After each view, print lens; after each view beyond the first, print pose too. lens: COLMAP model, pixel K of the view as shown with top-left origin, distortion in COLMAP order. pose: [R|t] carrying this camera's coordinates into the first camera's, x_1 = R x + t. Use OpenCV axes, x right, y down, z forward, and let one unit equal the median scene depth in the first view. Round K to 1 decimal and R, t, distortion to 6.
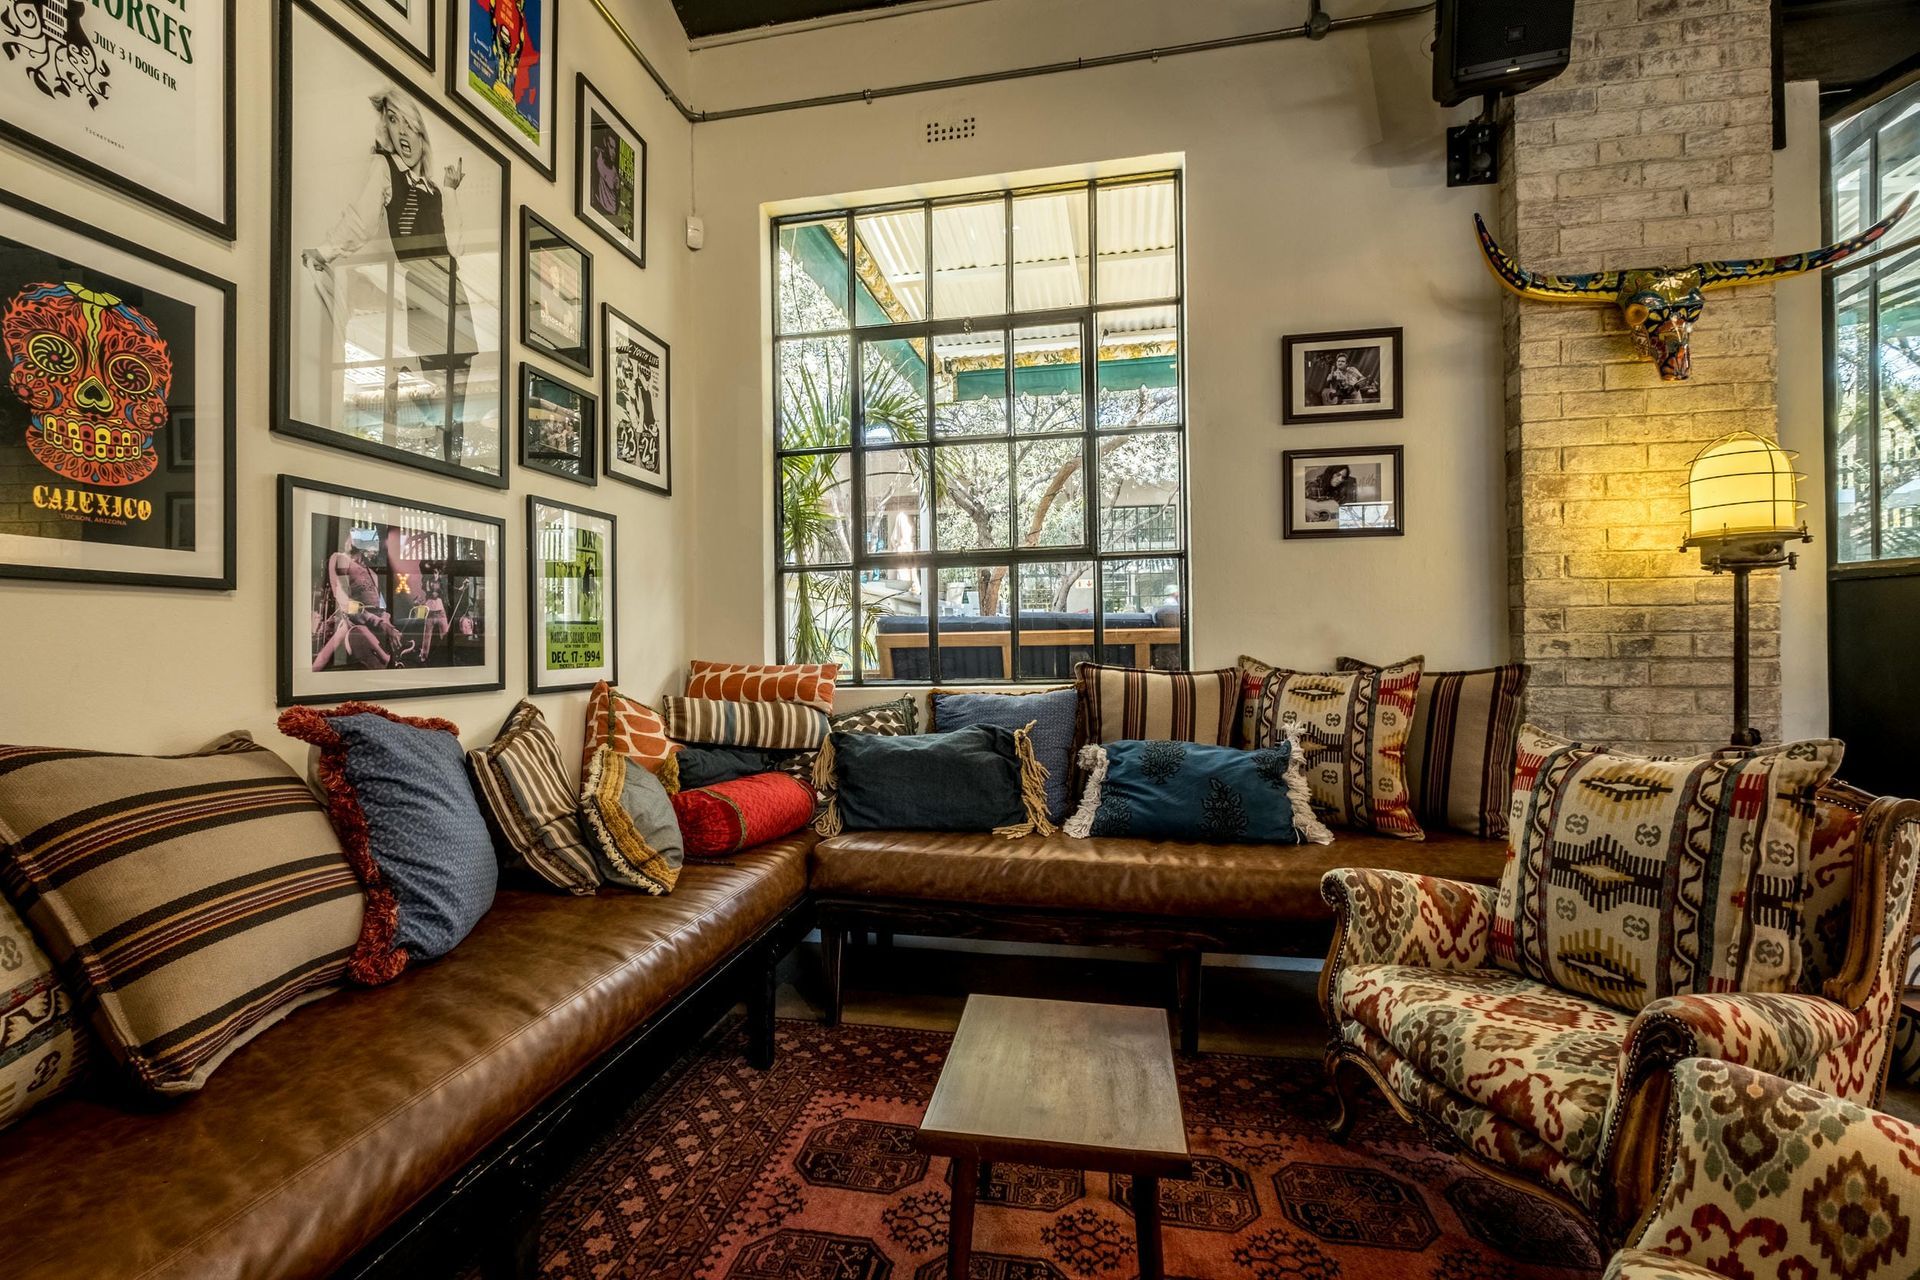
lens RADIAL K [[836.5, 0, 955.9], [0, 836.5, 638.8], [0, 0, 1]] dist [-0.003430, -0.000619]
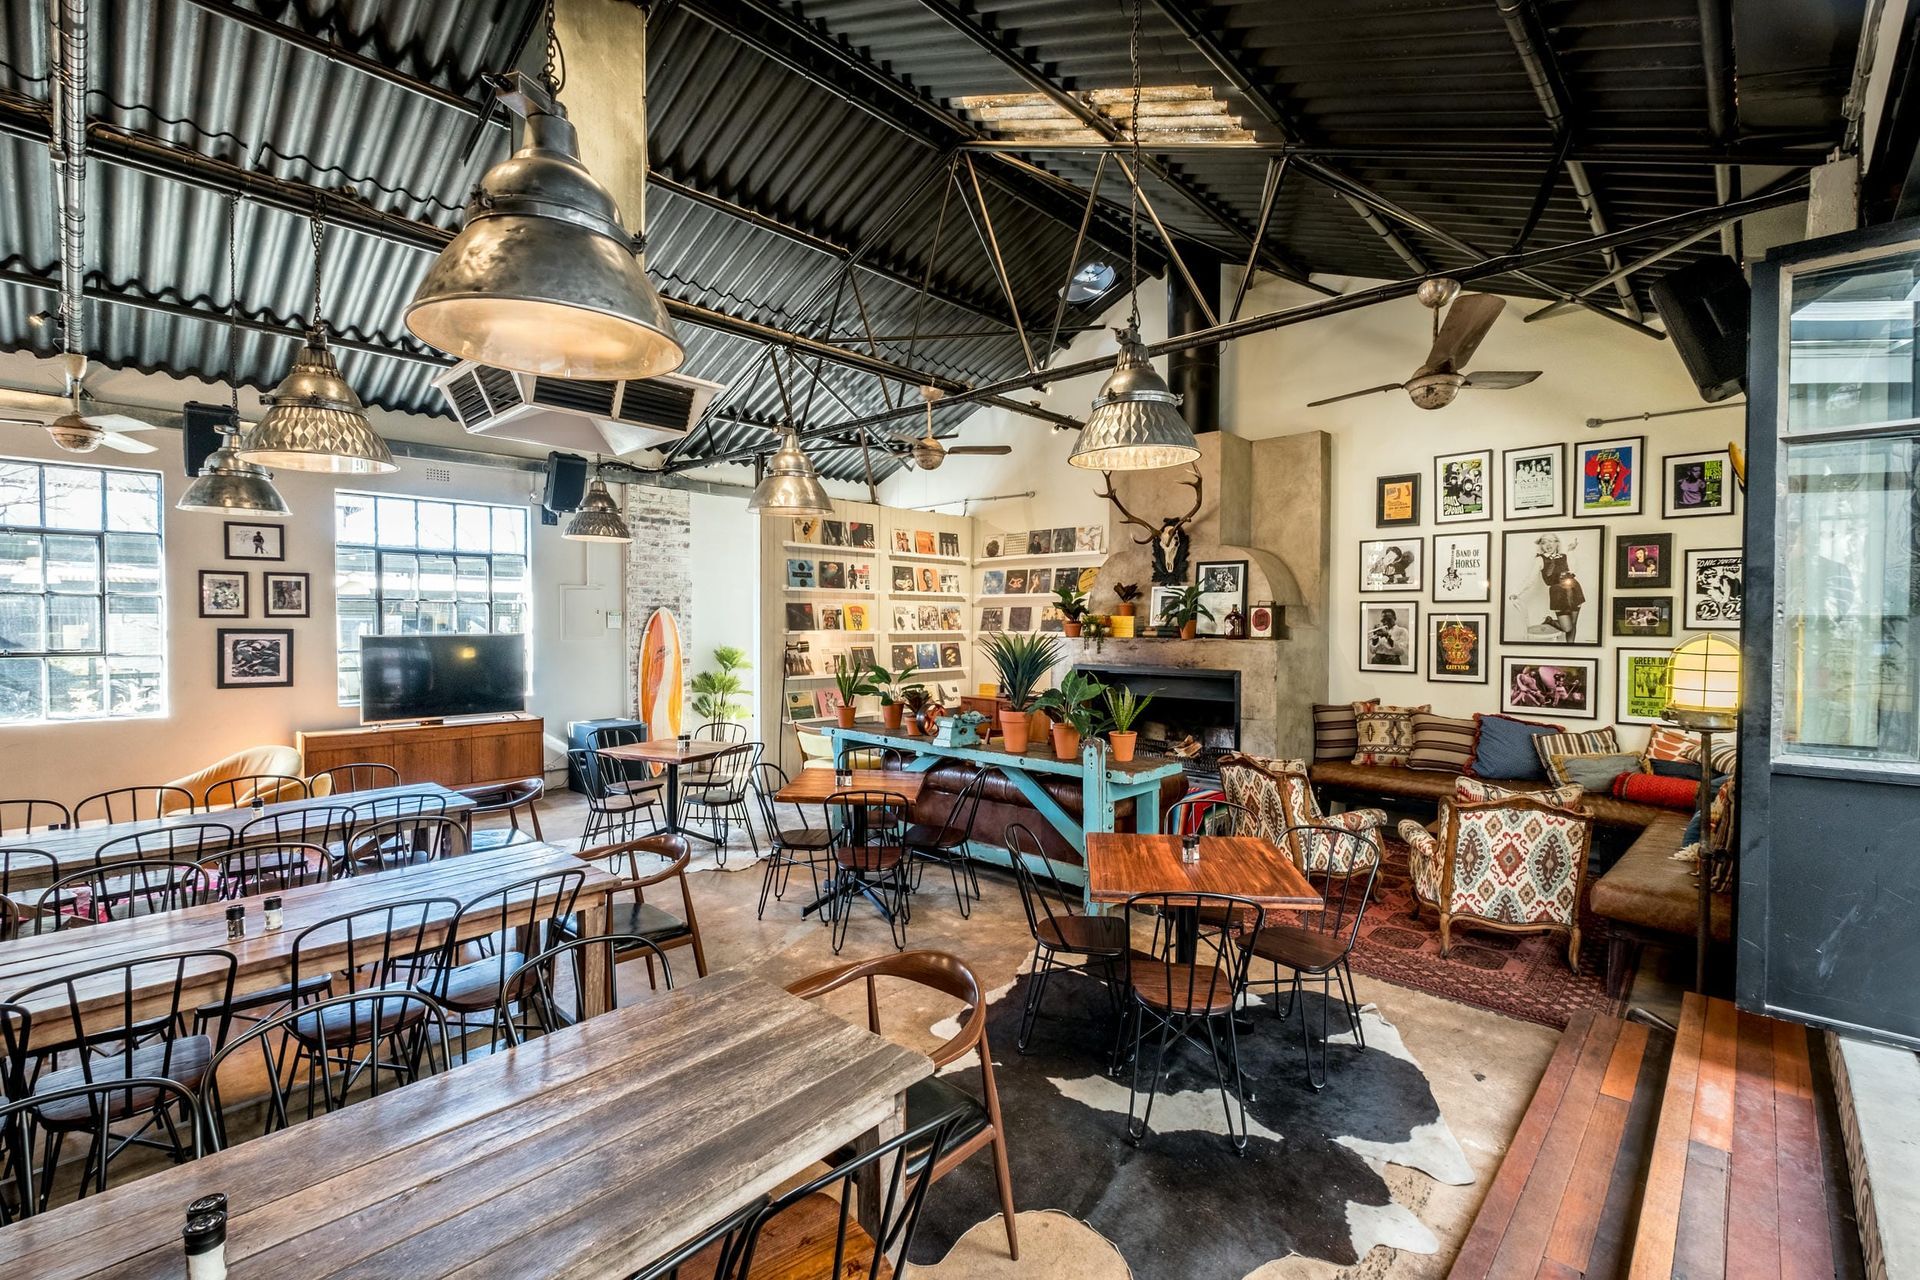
lens RADIAL K [[836.5, 0, 960.2], [0, 836.5, 639.1], [0, 0, 1]] dist [-0.003430, -0.000619]
pose [[-0.544330, 0.028167, -0.838398, 2.508771], [0.006449, 0.999547, 0.029394, -0.259528], [0.838847, 0.010593, -0.544265, 0.634189]]
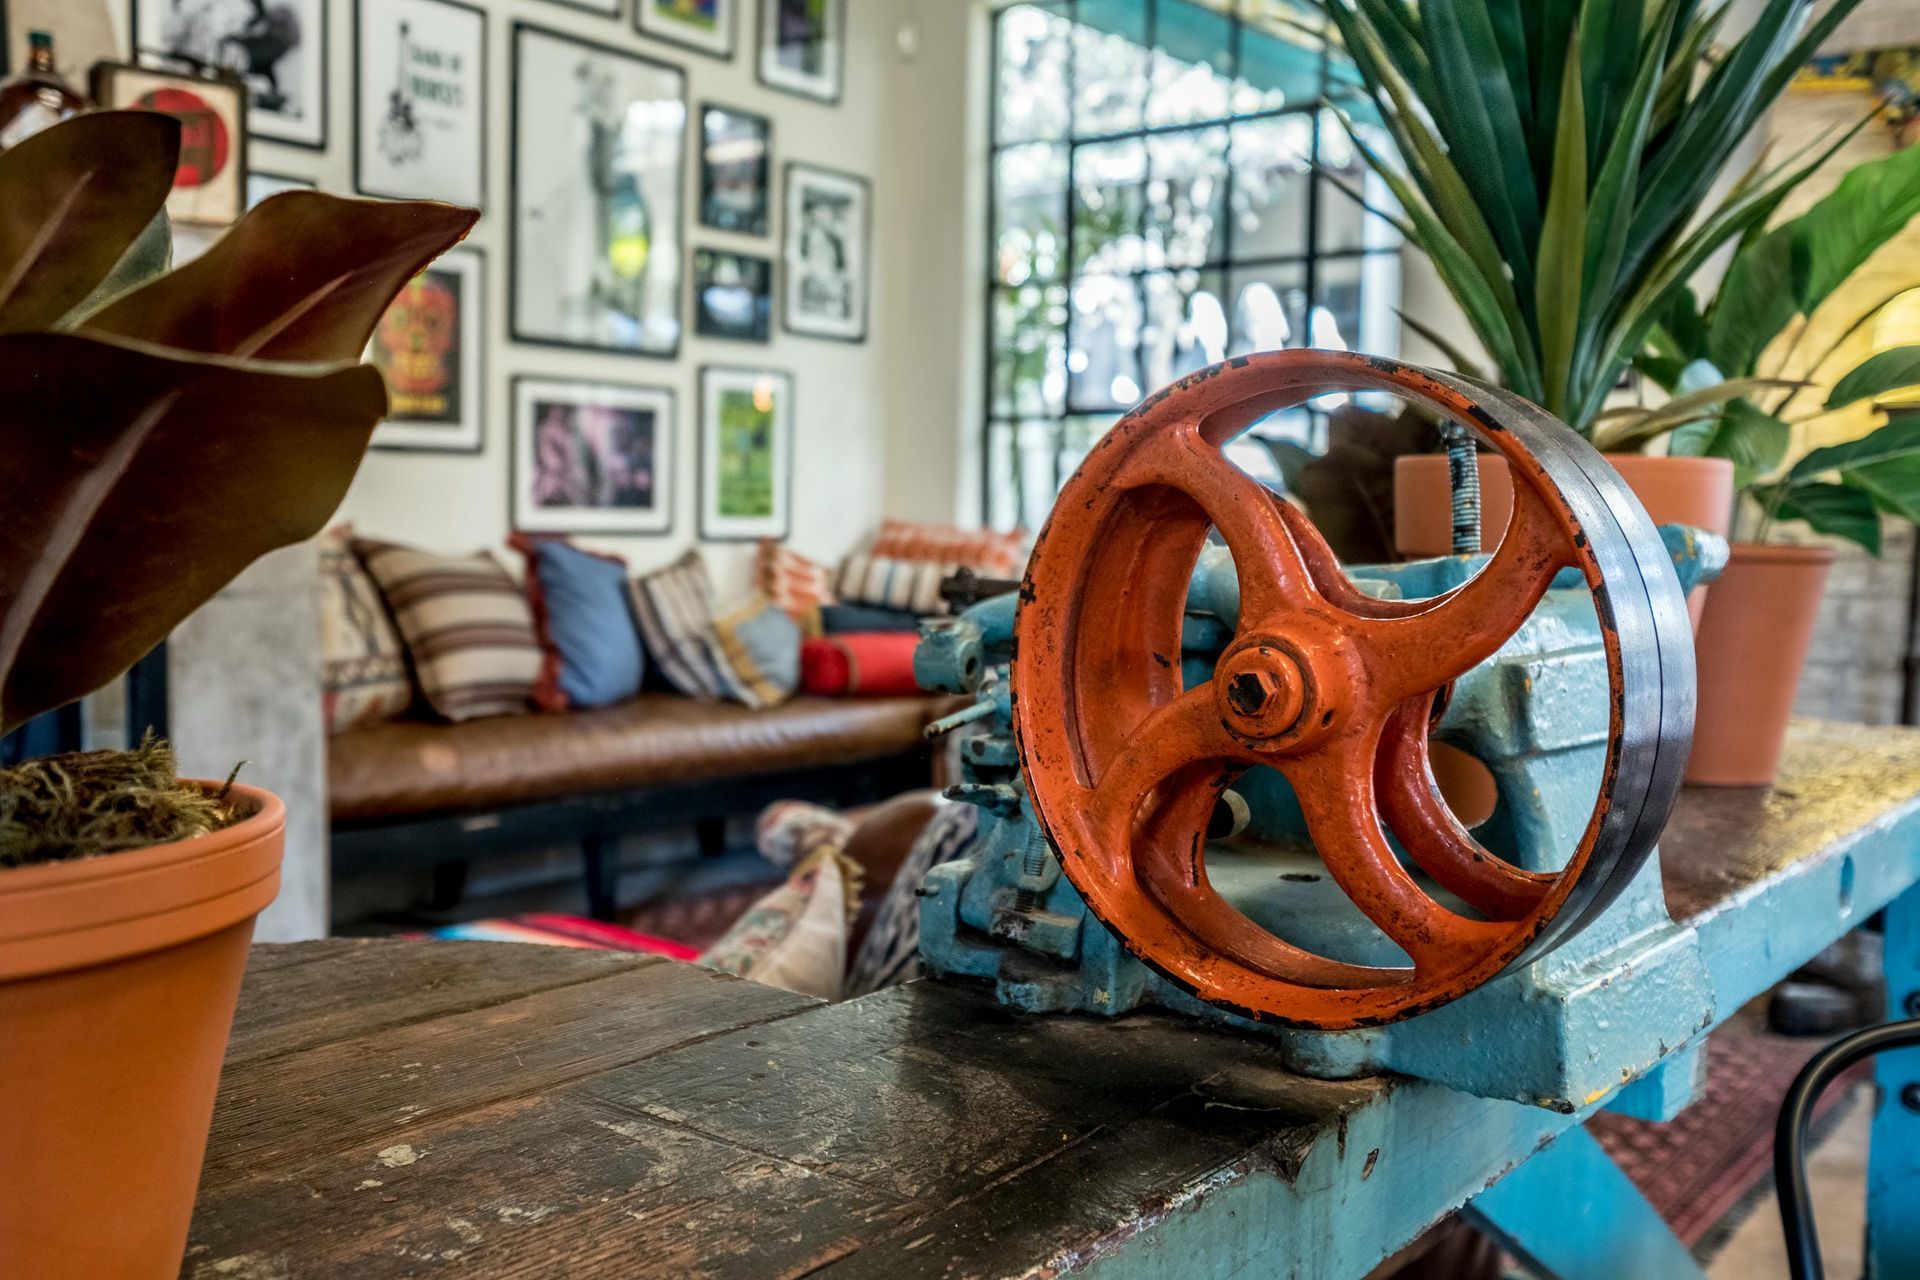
lens RADIAL K [[1721.4, 0, 943.0], [0, 1721.4, 655.0], [0, 0, 1]] dist [0.009302, -0.006494]
pose [[0.872273, 0.077240, -0.482881, 0.838565], [-0.033394, 0.994551, 0.098762, -0.019006], [0.487878, -0.070022, 0.870099, -0.804268]]
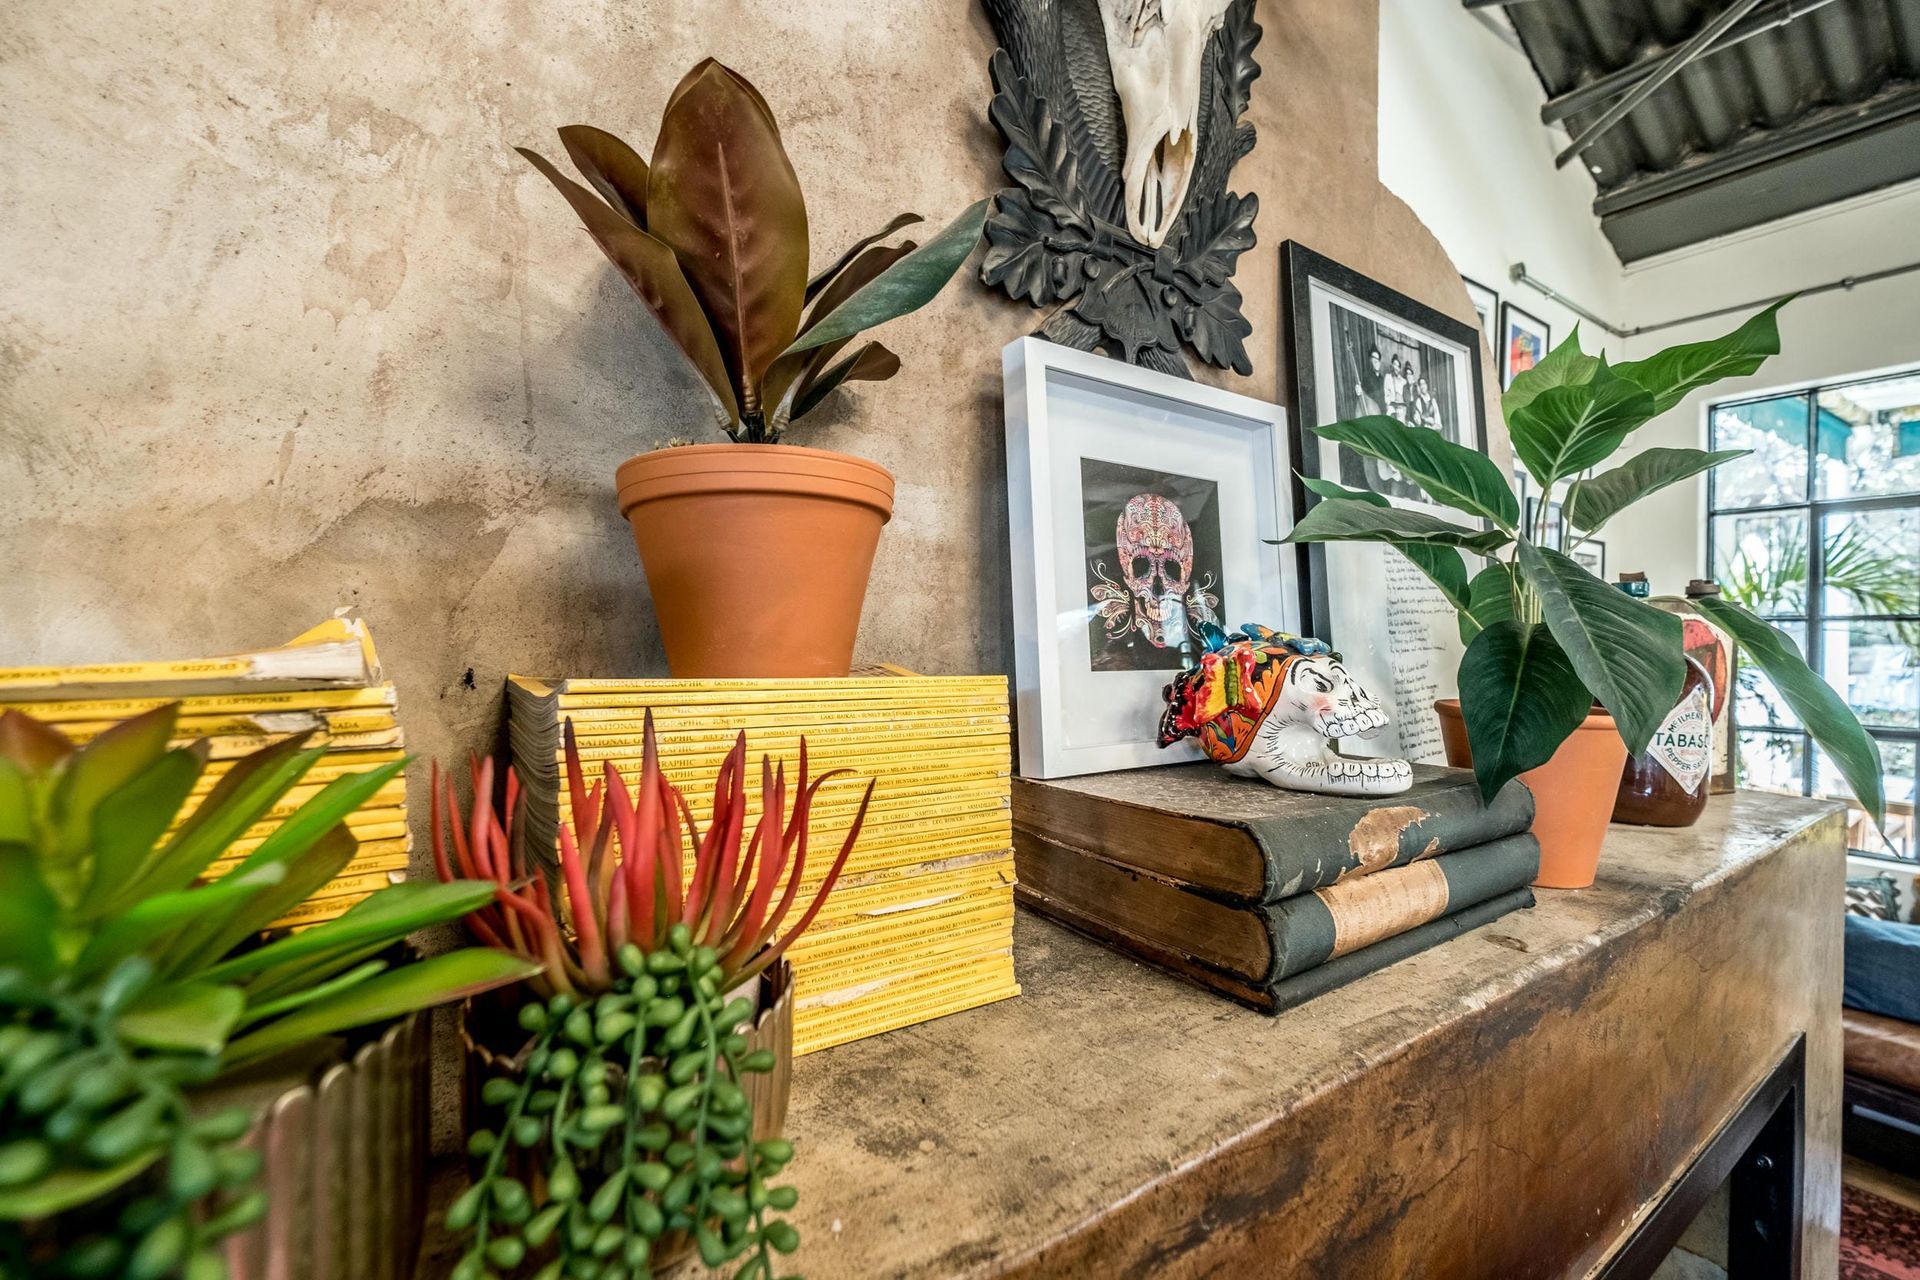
lens RADIAL K [[836.5, 0, 953.9], [0, 836.5, 639.3], [0, 0, 1]] dist [-0.003430, -0.000619]
pose [[0.706172, 0.027606, -0.707502, -0.180465], [-0.018507, 0.999618, 0.020531, -0.261385], [0.707799, -0.001405, 0.706413, -0.615780]]
